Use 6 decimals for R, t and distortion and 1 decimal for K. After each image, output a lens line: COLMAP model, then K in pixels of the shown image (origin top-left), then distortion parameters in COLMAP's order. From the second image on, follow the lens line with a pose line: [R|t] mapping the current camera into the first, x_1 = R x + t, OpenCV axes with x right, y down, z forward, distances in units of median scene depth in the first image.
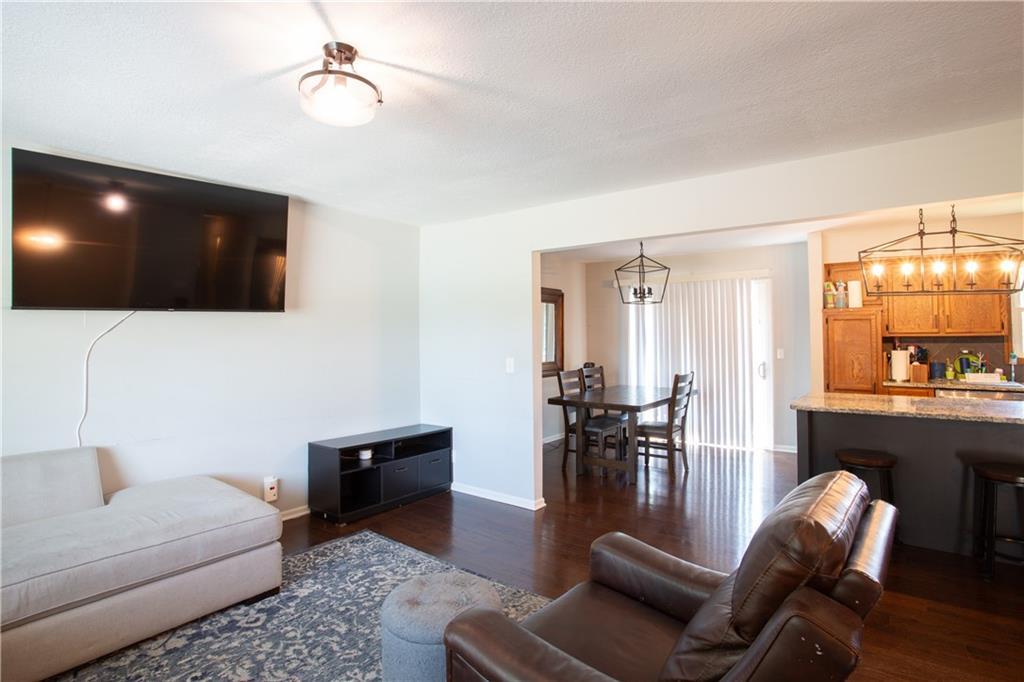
lens RADIAL K [[516.6, 0, 513.9], [0, 516.6, 334.4], [0, 0, 1]] dist [-0.075645, 0.028958]
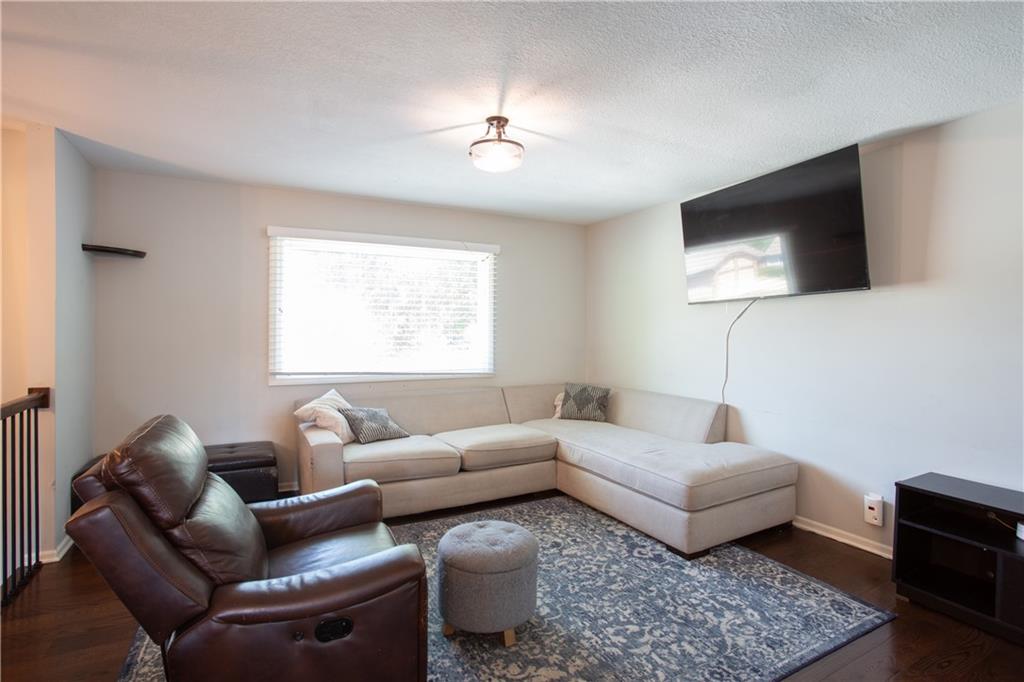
lens RADIAL K [[516.6, 0, 513.9], [0, 516.6, 334.4], [0, 0, 1]] dist [-0.075645, 0.028958]
pose [[-0.428307, 0.017923, -0.903455, 0.703295], [0.006146, 0.999838, 0.016921, 0.016128], [0.903612, 0.001694, -0.428348, 1.212331]]
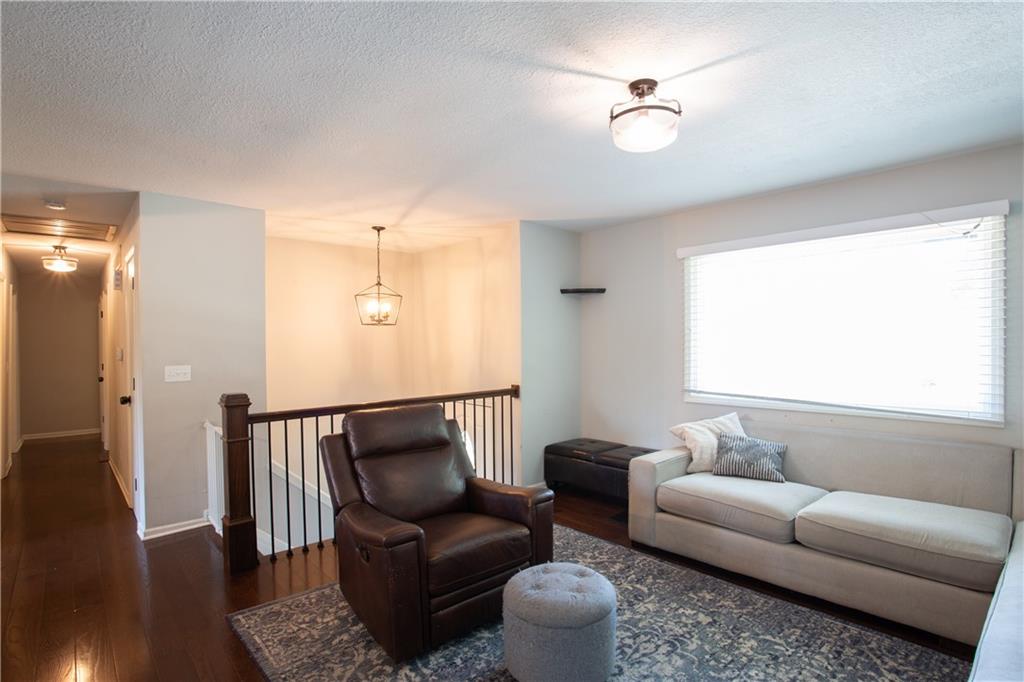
lens RADIAL K [[510.8, 0, 515.4], [0, 510.8, 356.8], [0, 0, 1]] dist [-0.002039, -0.000065]
pose [[-0.984853, 0.012244, 0.172957, -0.182586], [0.015165, 0.999764, 0.015575, 0.017544], [-0.172725, 0.017962, -0.984806, 1.596172]]
